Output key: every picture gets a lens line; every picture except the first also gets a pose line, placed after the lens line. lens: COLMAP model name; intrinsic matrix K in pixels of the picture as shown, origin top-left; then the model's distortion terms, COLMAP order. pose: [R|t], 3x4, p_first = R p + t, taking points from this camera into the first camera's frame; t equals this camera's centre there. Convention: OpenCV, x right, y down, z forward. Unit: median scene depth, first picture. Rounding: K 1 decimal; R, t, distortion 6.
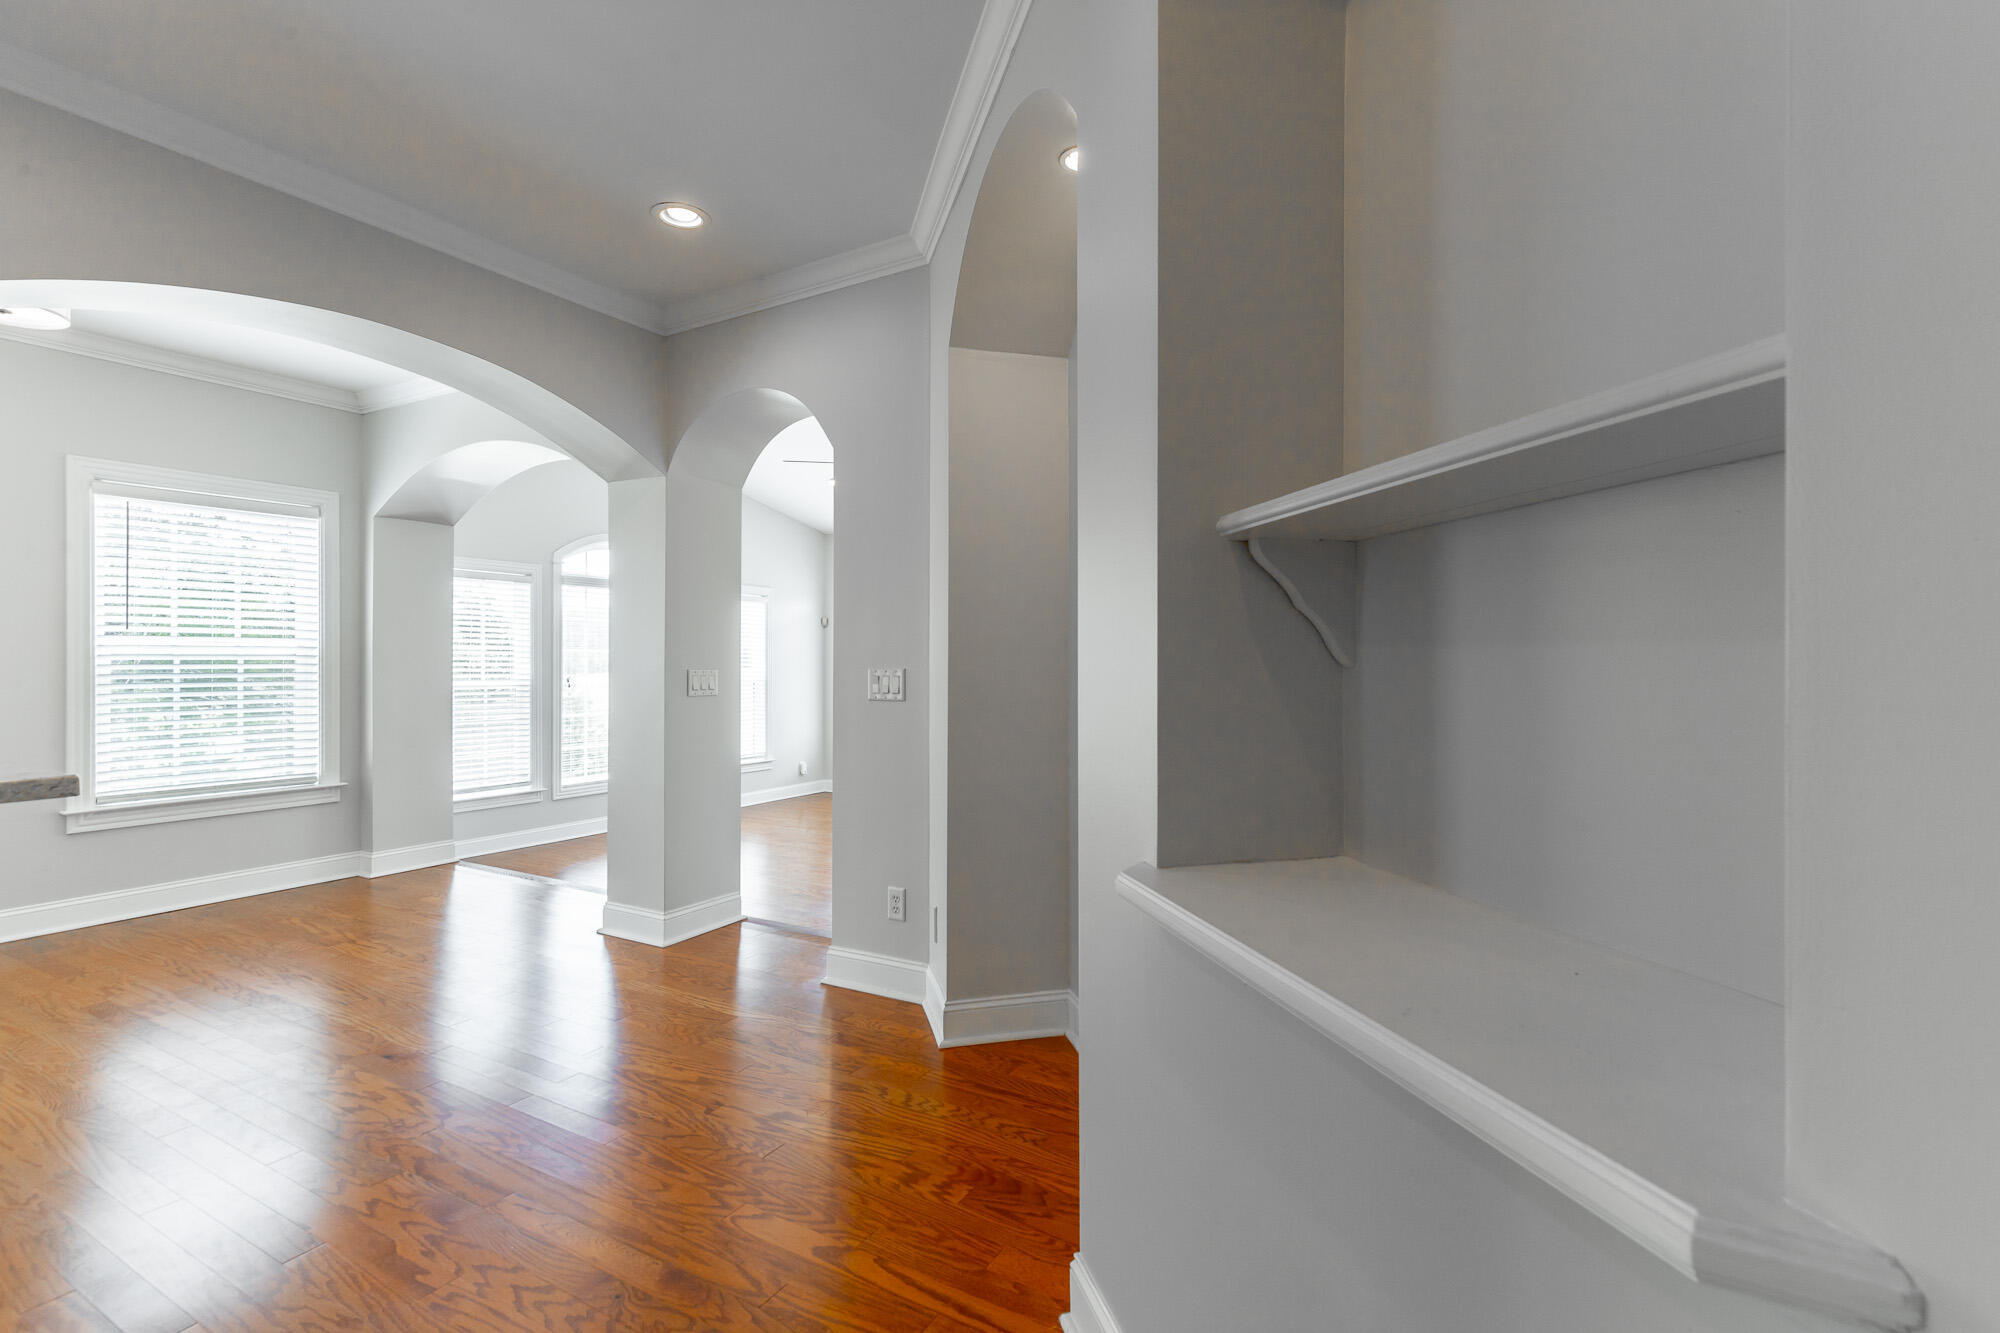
lens RADIAL K [[901.1, 0, 1009.7], [0, 901.1, 658.5], [0, 0, 1]] dist [0.011875, -0.001092]
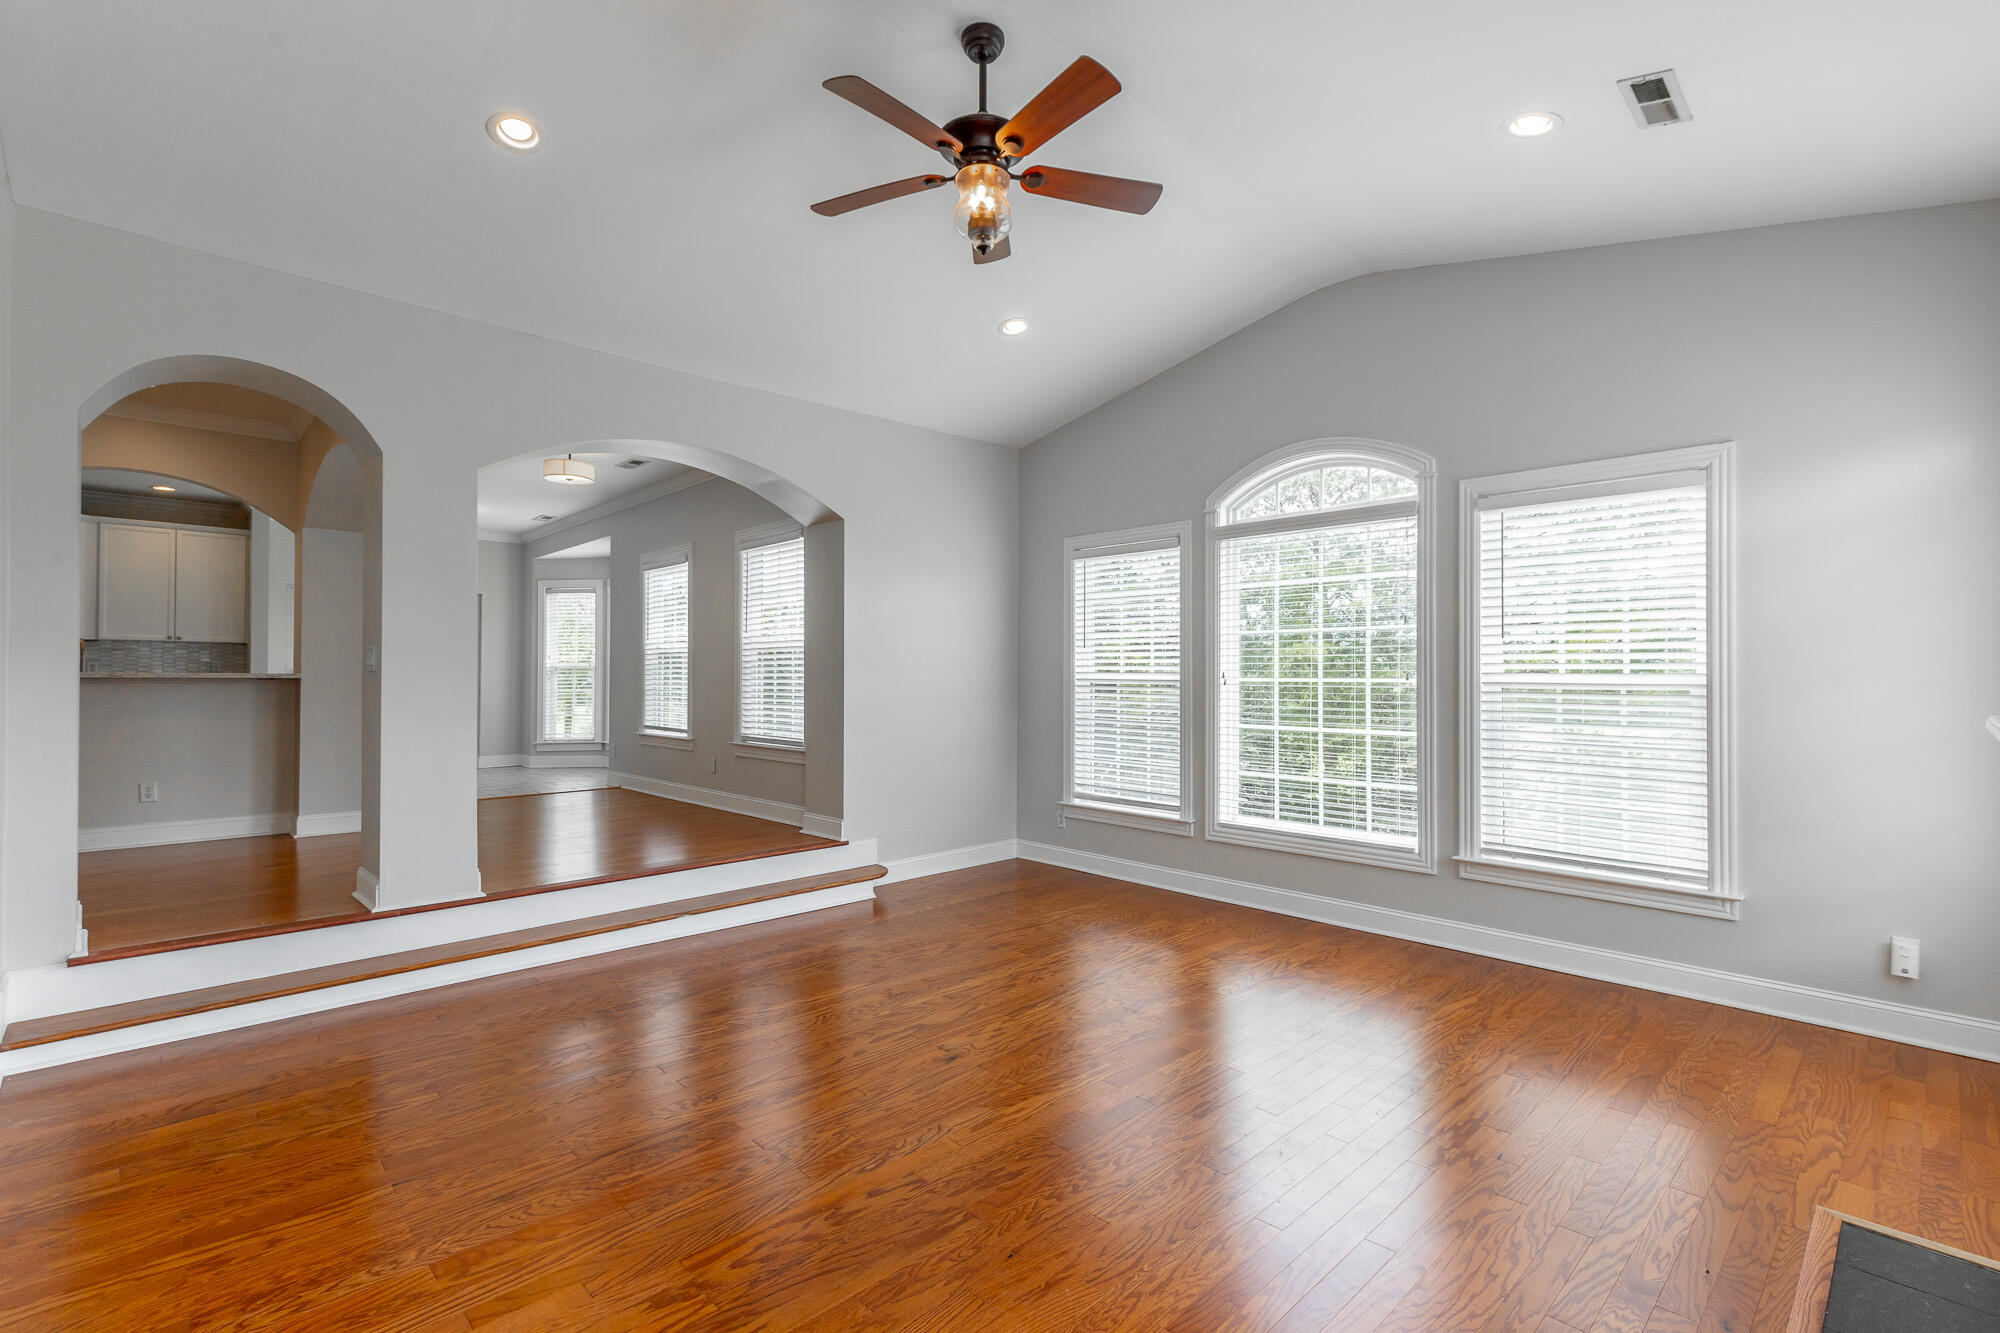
lens RADIAL K [[894.8, 0, 1002.7], [0, 894.8, 675.1], [0, 0, 1]] dist [-0.000654, 0.000079]
pose [[-0.266227, -0.011260, -0.963845, 0.447477], [-0.003391, 0.999937, -0.010745, 0.063211], [0.963905, 0.000408, -0.266248, 1.998610]]
